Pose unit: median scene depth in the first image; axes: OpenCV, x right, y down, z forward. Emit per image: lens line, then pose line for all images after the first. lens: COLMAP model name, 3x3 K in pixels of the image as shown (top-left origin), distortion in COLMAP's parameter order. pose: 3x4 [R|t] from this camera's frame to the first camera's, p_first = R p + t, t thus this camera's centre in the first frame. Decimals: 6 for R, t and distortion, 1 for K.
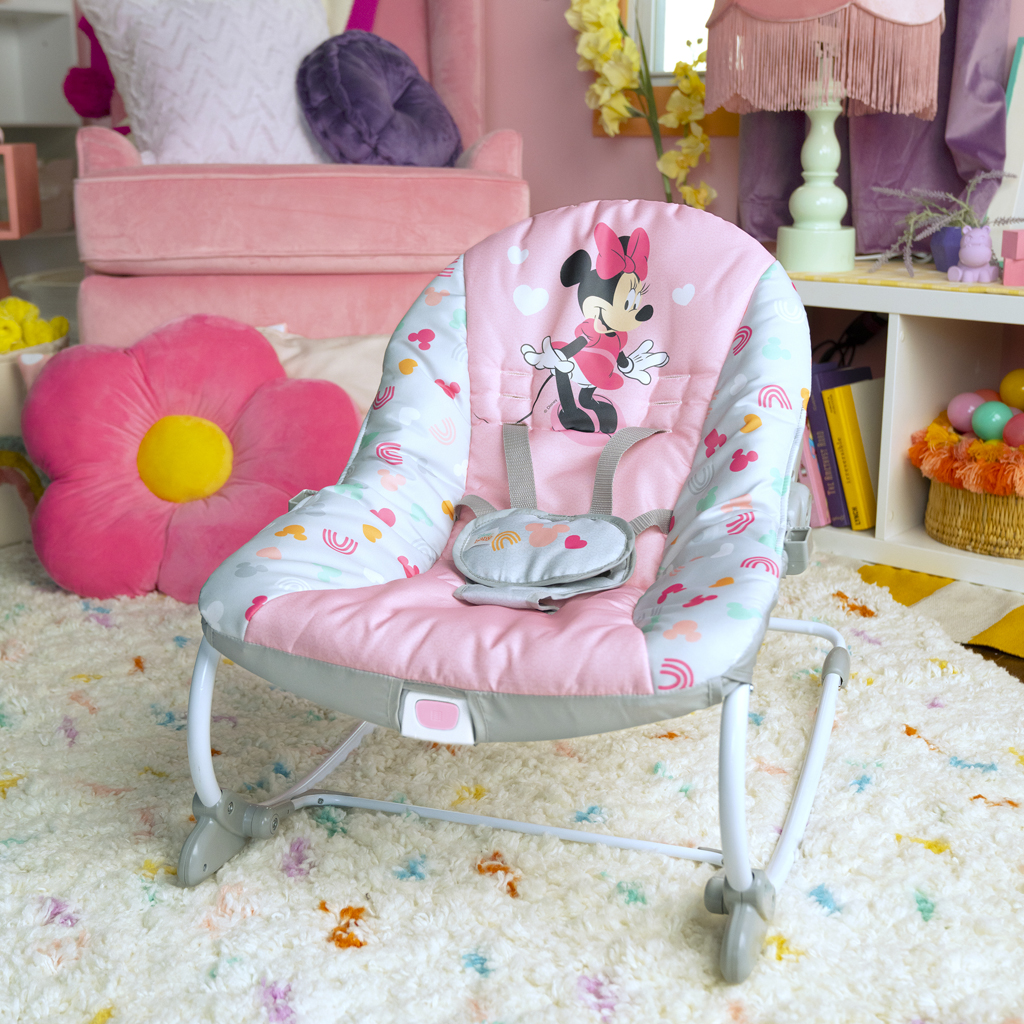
lens RADIAL K [[1304.0, 0, 512.6], [0, 1304.0, 512.0], [0, 0, 1]] dist [-0.036699, 0.000000]
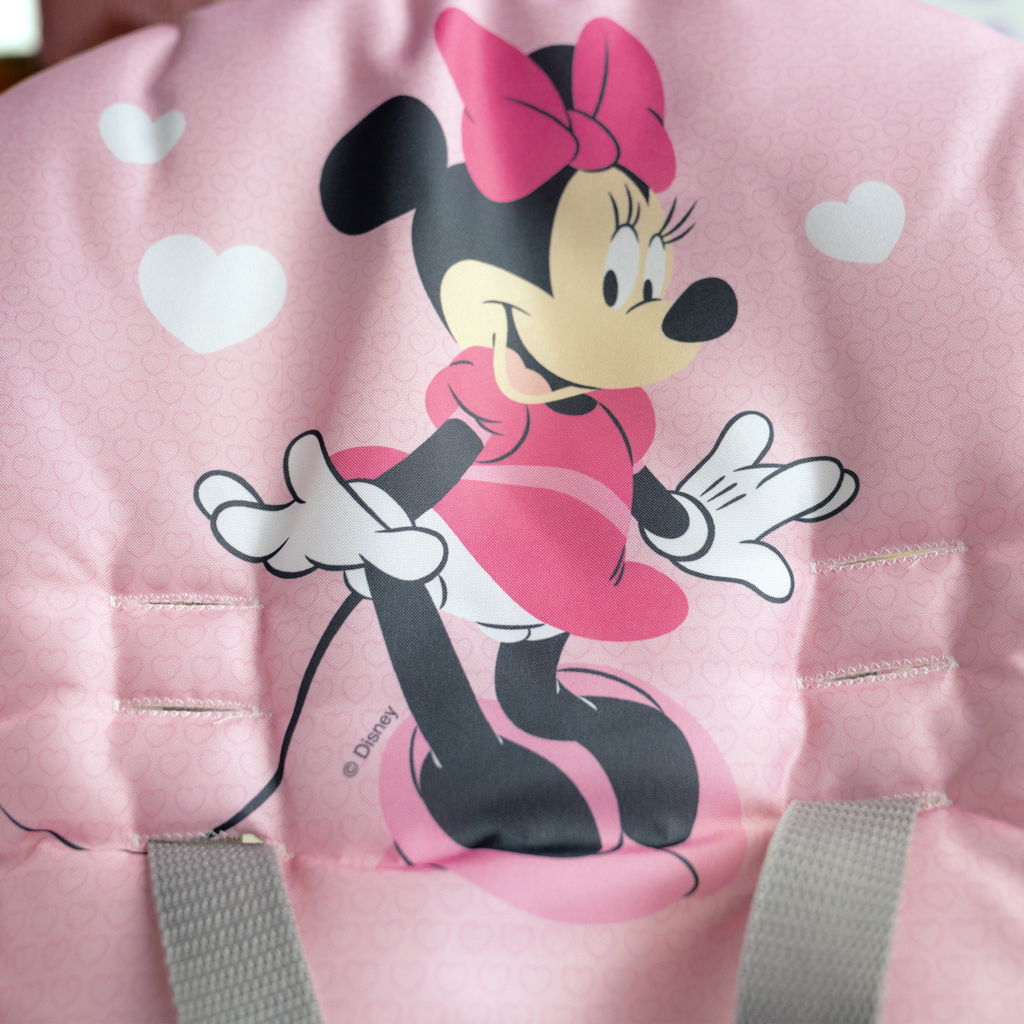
lens RADIAL K [[1302.2, 0, 512.6], [0, 1302.2, 510.1], [0, 0, 1]] dist [-0.066689, 0.000000]
pose [[0.946692, -0.081386, 0.311690, -0.012206], [0.117133, 0.988298, -0.097710, -0.094747], [-0.300091, 0.129010, 0.945147, 0.778751]]
